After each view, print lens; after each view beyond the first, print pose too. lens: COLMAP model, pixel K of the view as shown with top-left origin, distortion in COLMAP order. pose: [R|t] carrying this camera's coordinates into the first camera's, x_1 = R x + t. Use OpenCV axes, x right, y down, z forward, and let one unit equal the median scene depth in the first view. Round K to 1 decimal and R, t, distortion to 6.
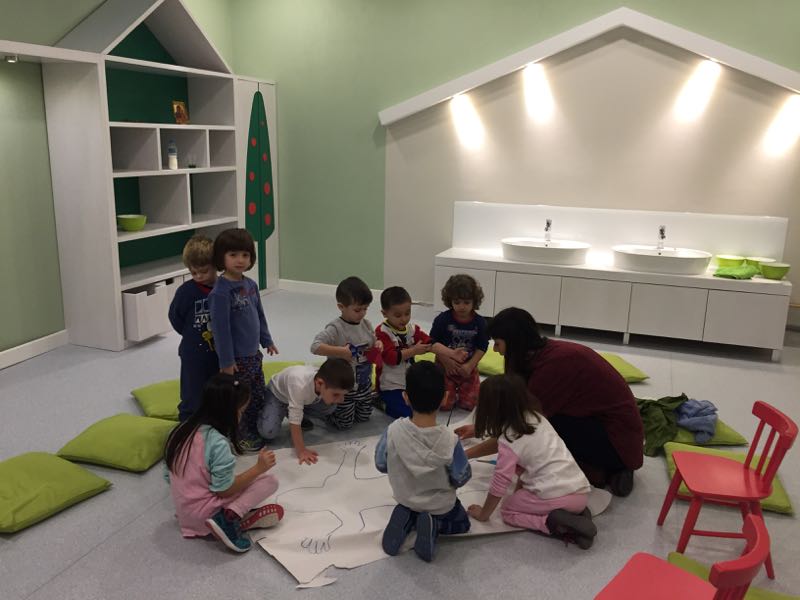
lens RADIAL K [[707.7, 0, 400.0], [0, 707.7, 300.0], [0, 0, 1]] dist [0.106682, -0.118146]
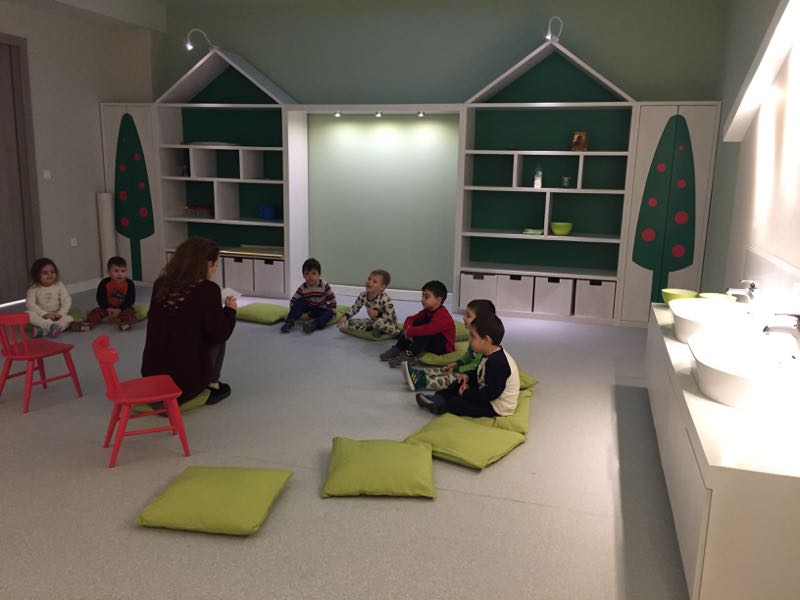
lens RADIAL K [[707.7, 0, 400.0], [0, 707.7, 300.0], [0, 0, 1]] dist [0.106682, -0.118146]
pose [[0.024370, 0.184279, -0.982572, 0.877426], [-0.244378, 0.954143, 0.172886, -0.150822], [0.969374, 0.235906, 0.068286, 0.723704]]
